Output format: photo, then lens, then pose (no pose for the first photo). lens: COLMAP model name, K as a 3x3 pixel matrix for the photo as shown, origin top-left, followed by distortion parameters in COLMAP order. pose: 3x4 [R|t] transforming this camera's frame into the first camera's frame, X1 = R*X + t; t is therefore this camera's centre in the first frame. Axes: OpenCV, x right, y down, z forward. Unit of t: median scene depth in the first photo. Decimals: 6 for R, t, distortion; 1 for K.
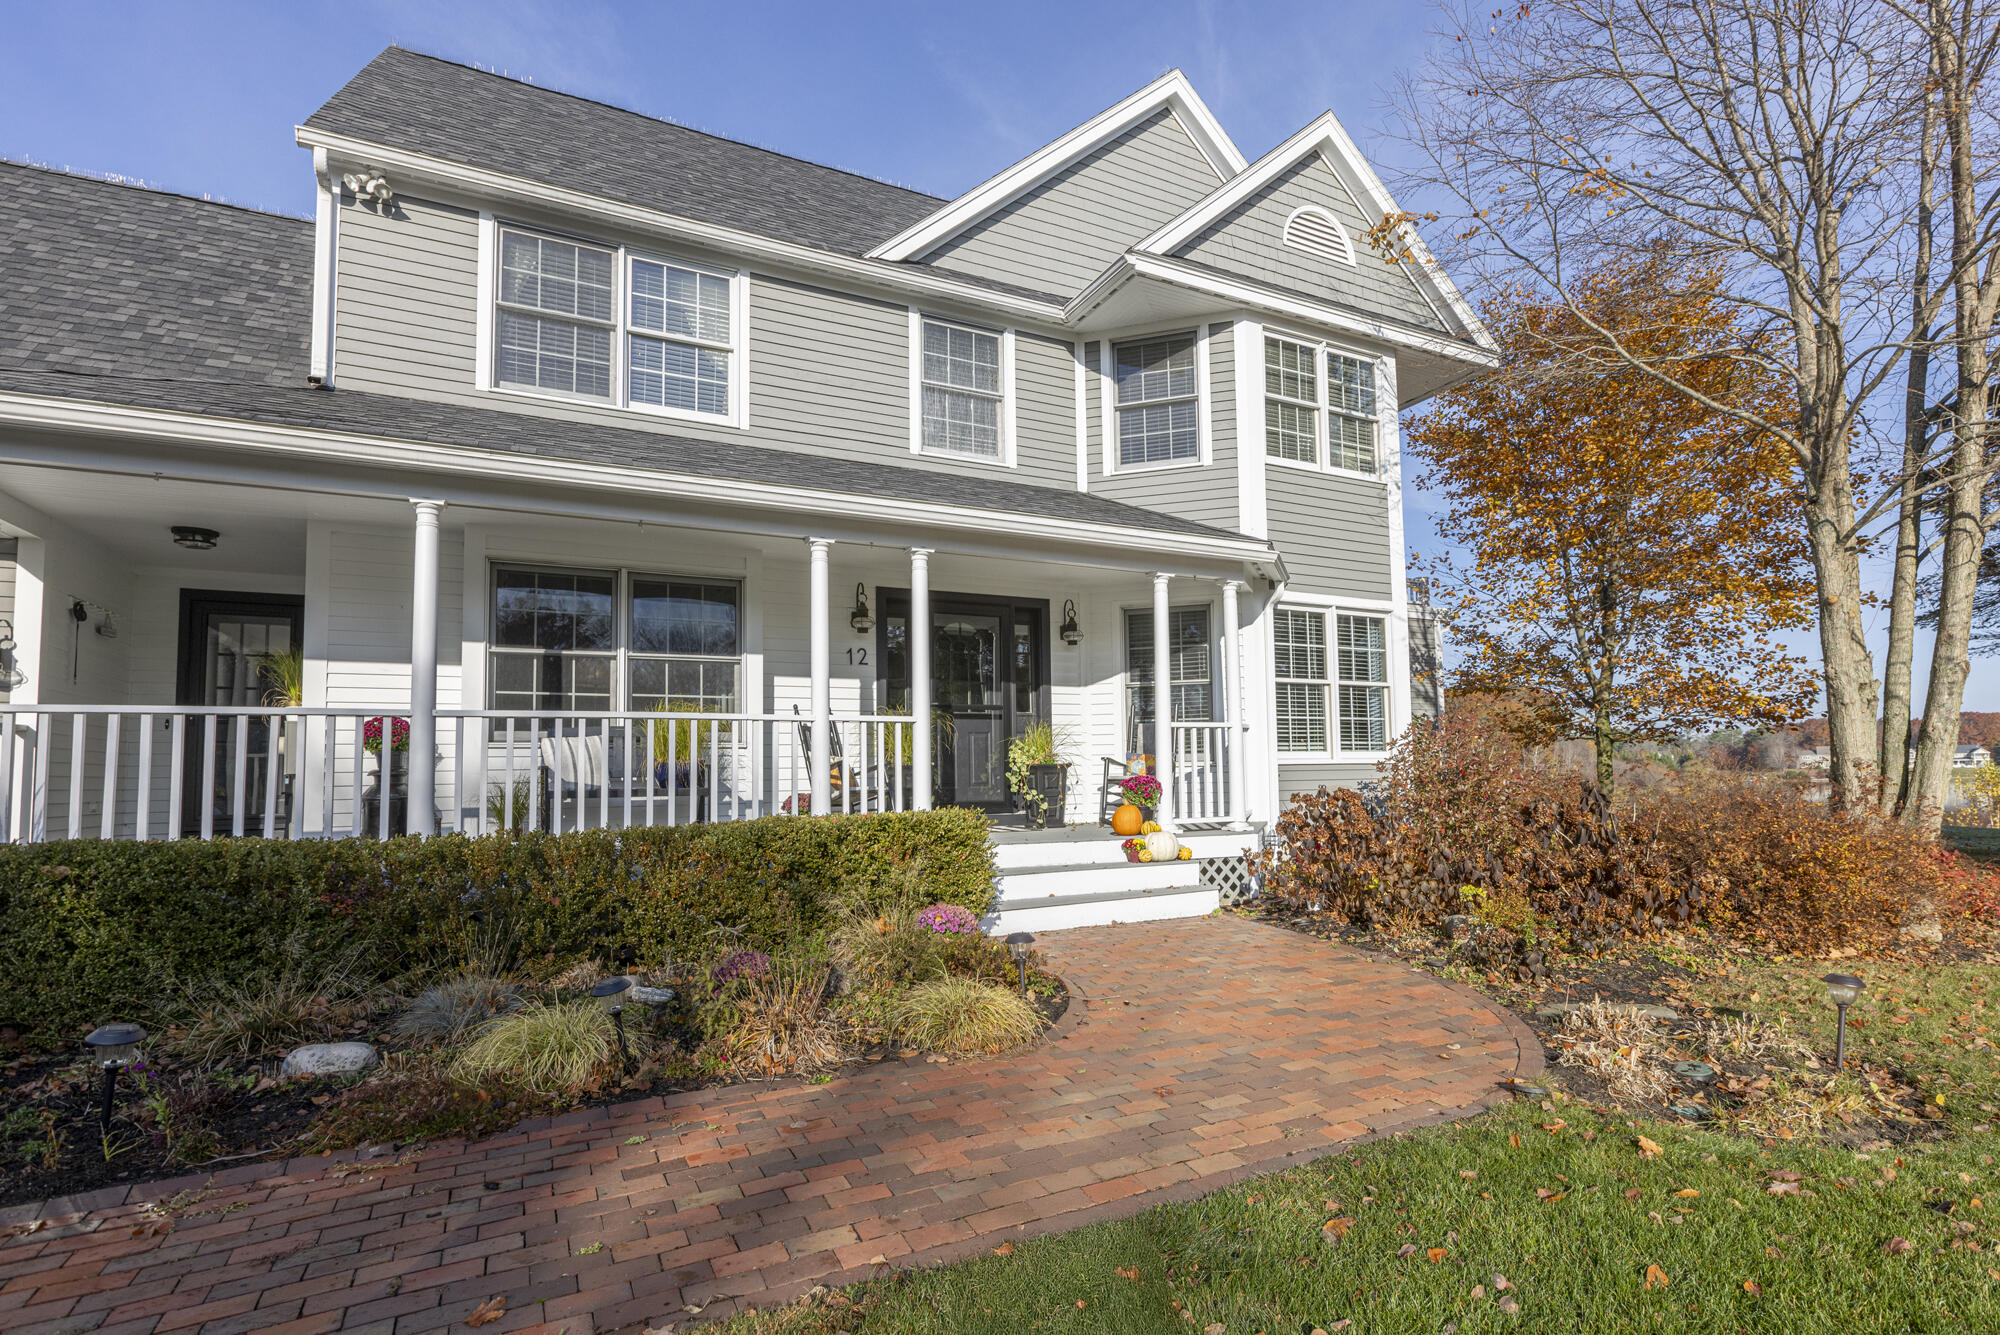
lens RADIAL K [[992.3, 0, 1028.1], [0, 992.3, 712.0], [0, 0, 1]] dist [0.000447, 0.000097]
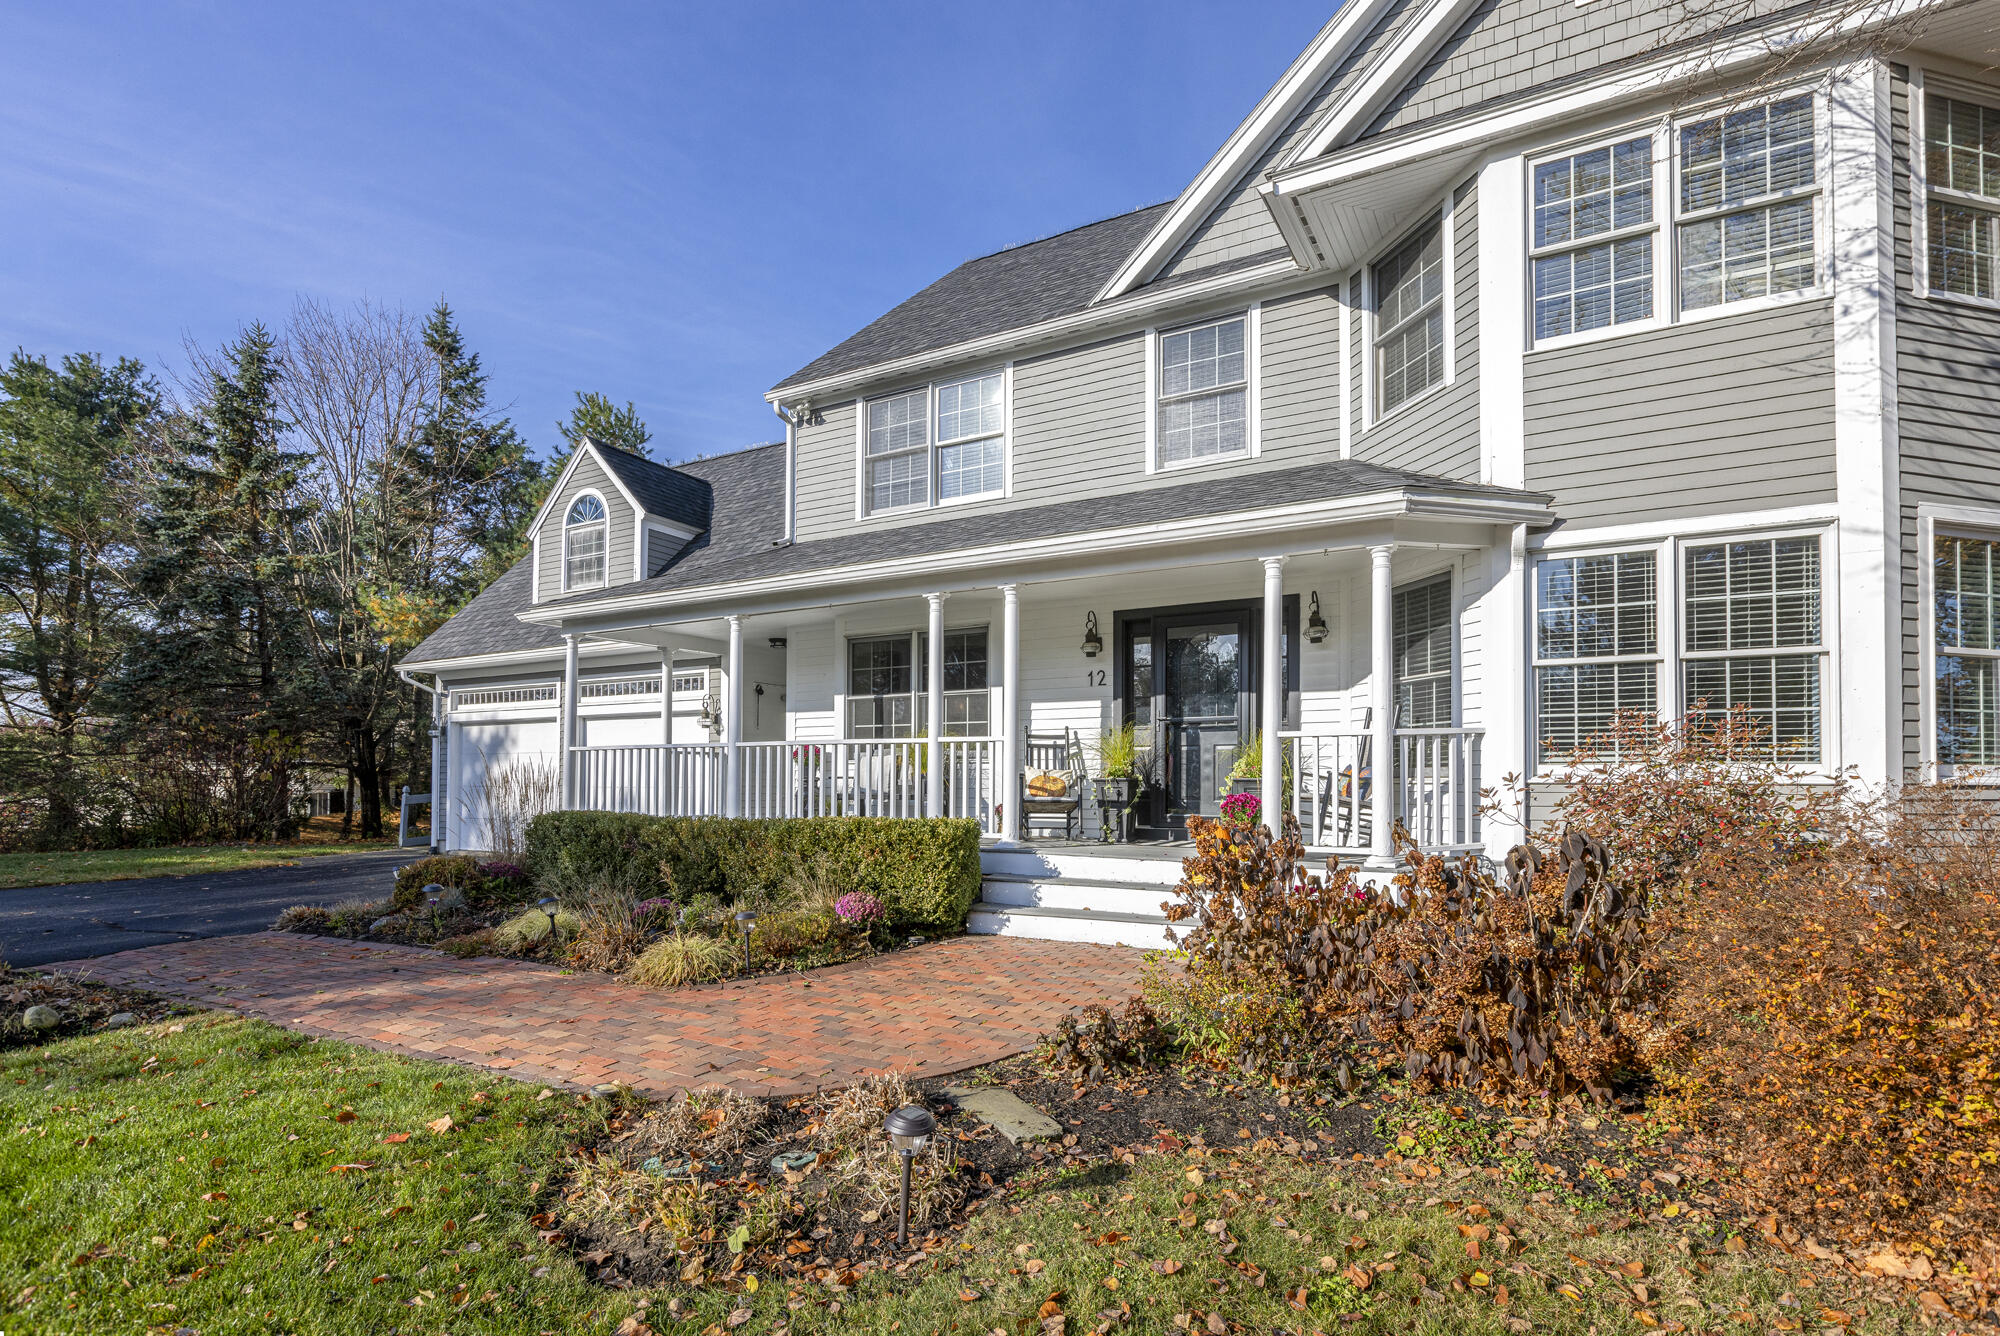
lens RADIAL K [[948.3, 0, 1001.5], [0, 948.3, 773.3], [0, 0, 1]] dist [-0.003211, 0.000381]
pose [[0.552315, 0.004865, -0.833621, 0.629560], [0.037585, 0.998821, 0.030730, 0.011593], [0.832788, -0.048304, 0.551481, 0.325780]]
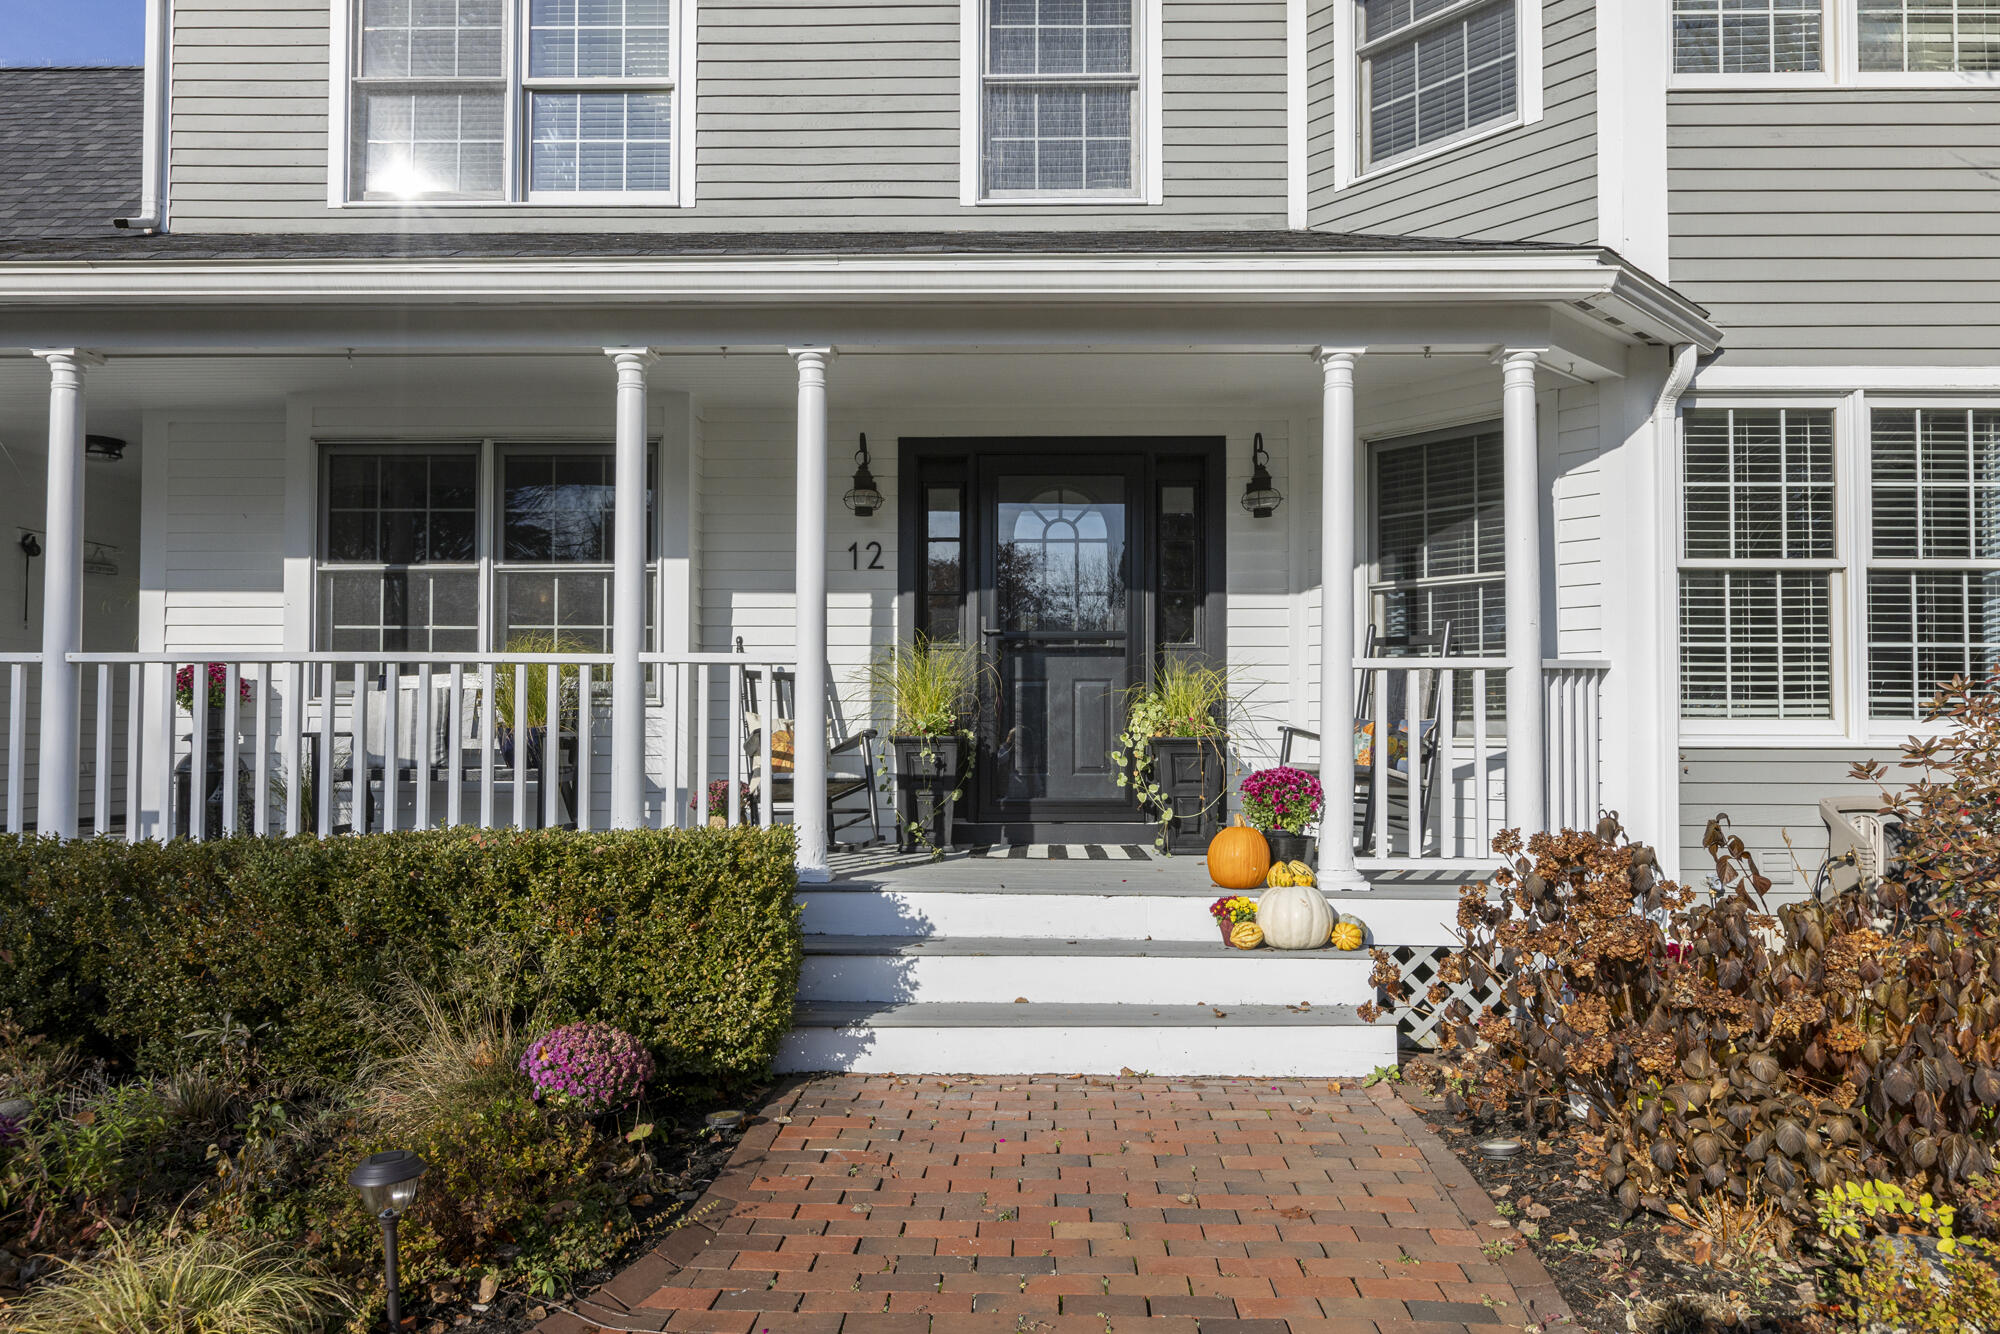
lens RADIAL K [[1252.7, 0, 985.1], [0, 1252.7, 704.2], [0, 0, 1]] dist [0.002008, -0.000089]
pose [[0.880499, 0.004458, -0.474027, 0.251638], [0.014223, 0.999257, 0.035818, 0.008004], [0.473834, -0.038280, 0.879782, 0.349237]]
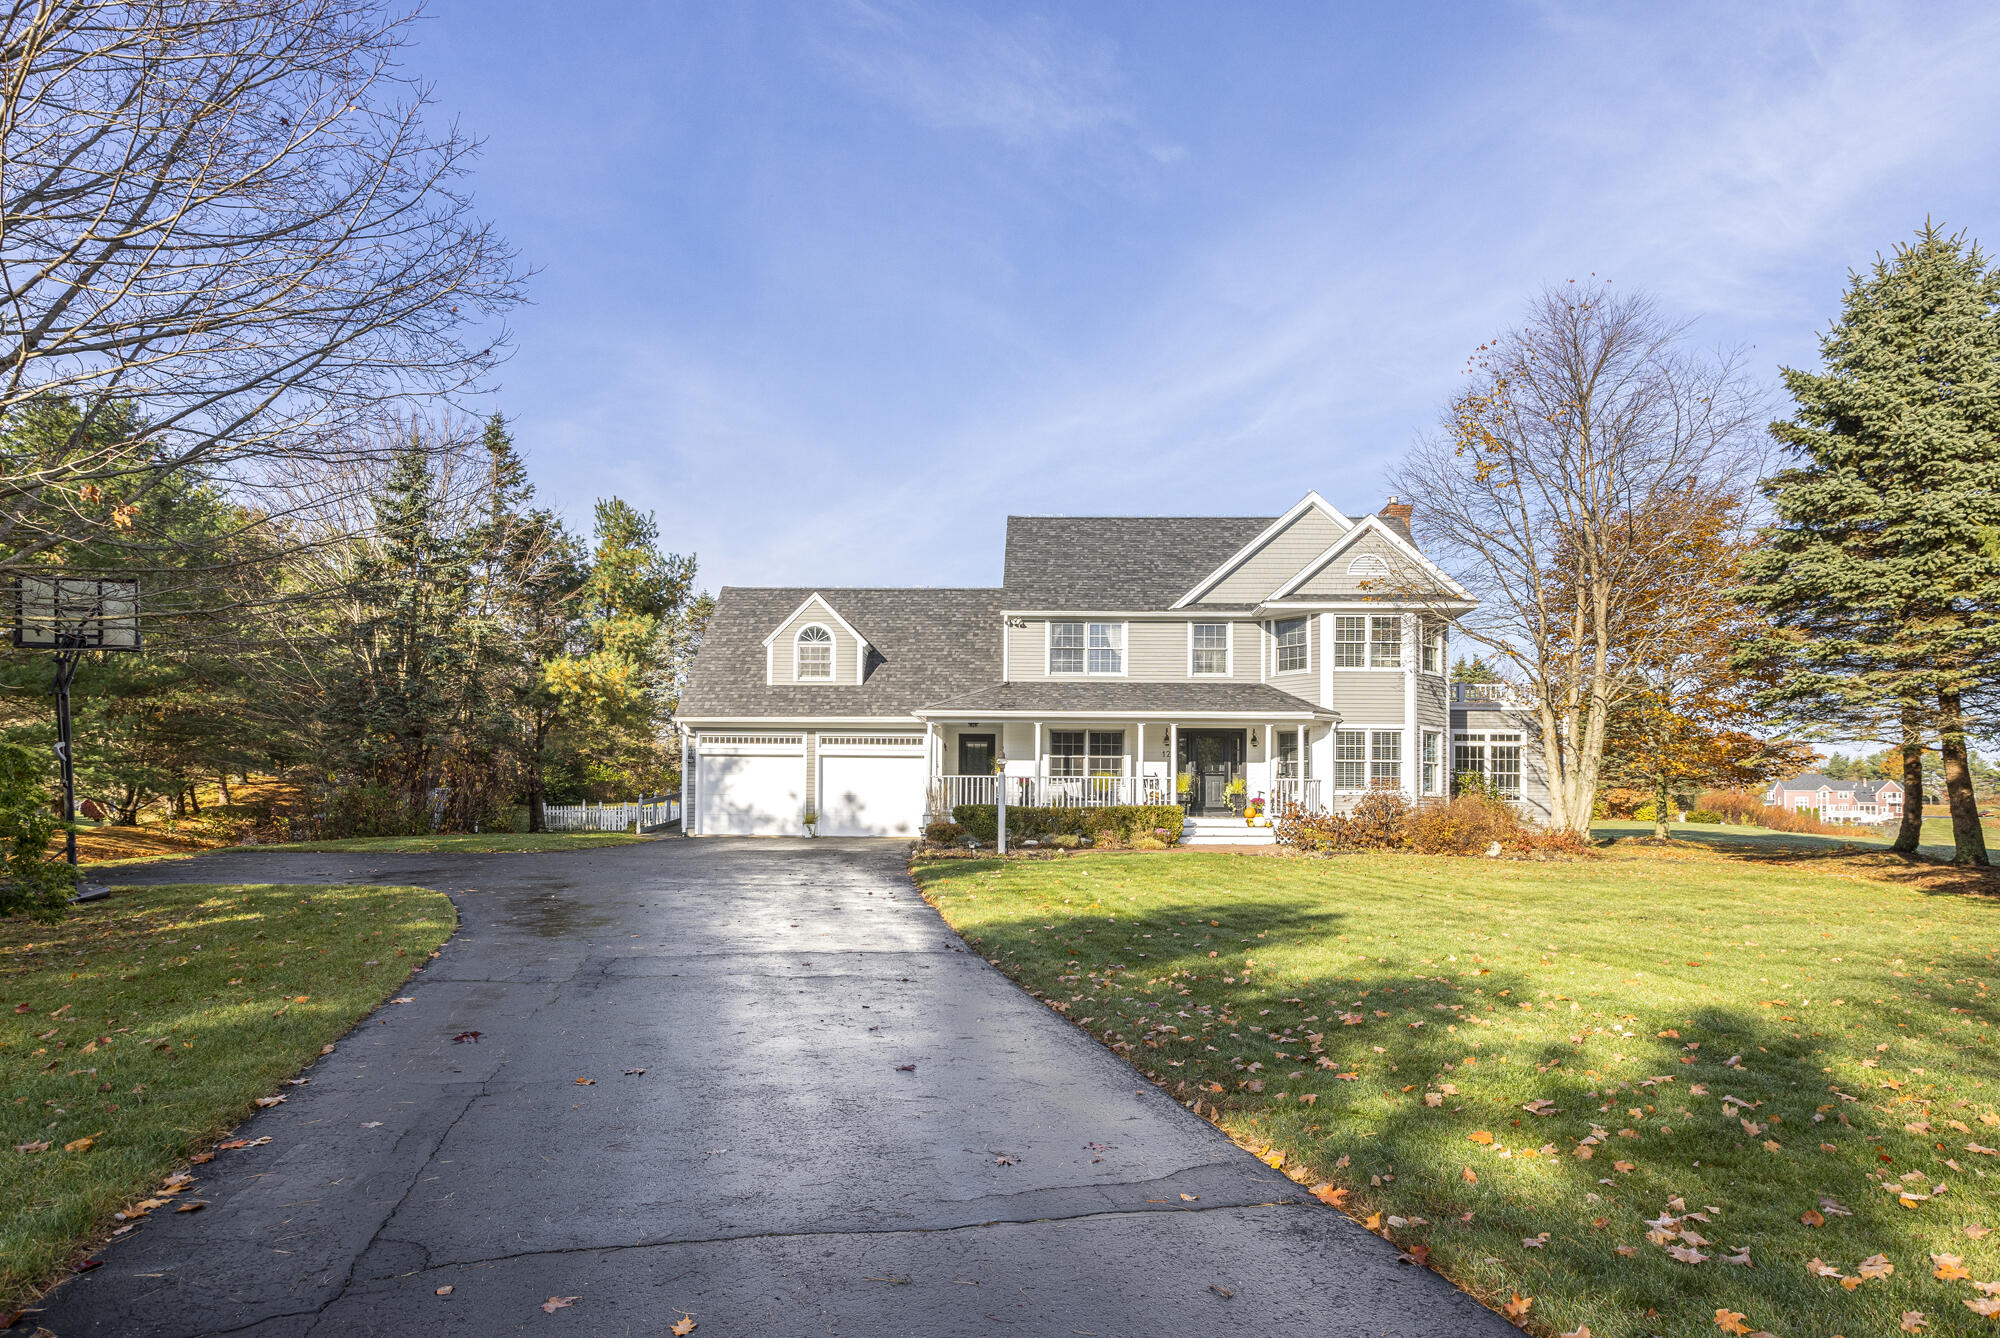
lens RADIAL K [[1070.0, 0, 926.7], [0, 1070.0, 792.2], [0, 0, 1]] dist [0.003249, 0.000204]
pose [[0.840055, 0.012404, -0.542359, 0.877422], [0.011212, 0.999128, 0.040217, -0.075968], [0.542385, -0.039865, 0.839184, -1.856243]]
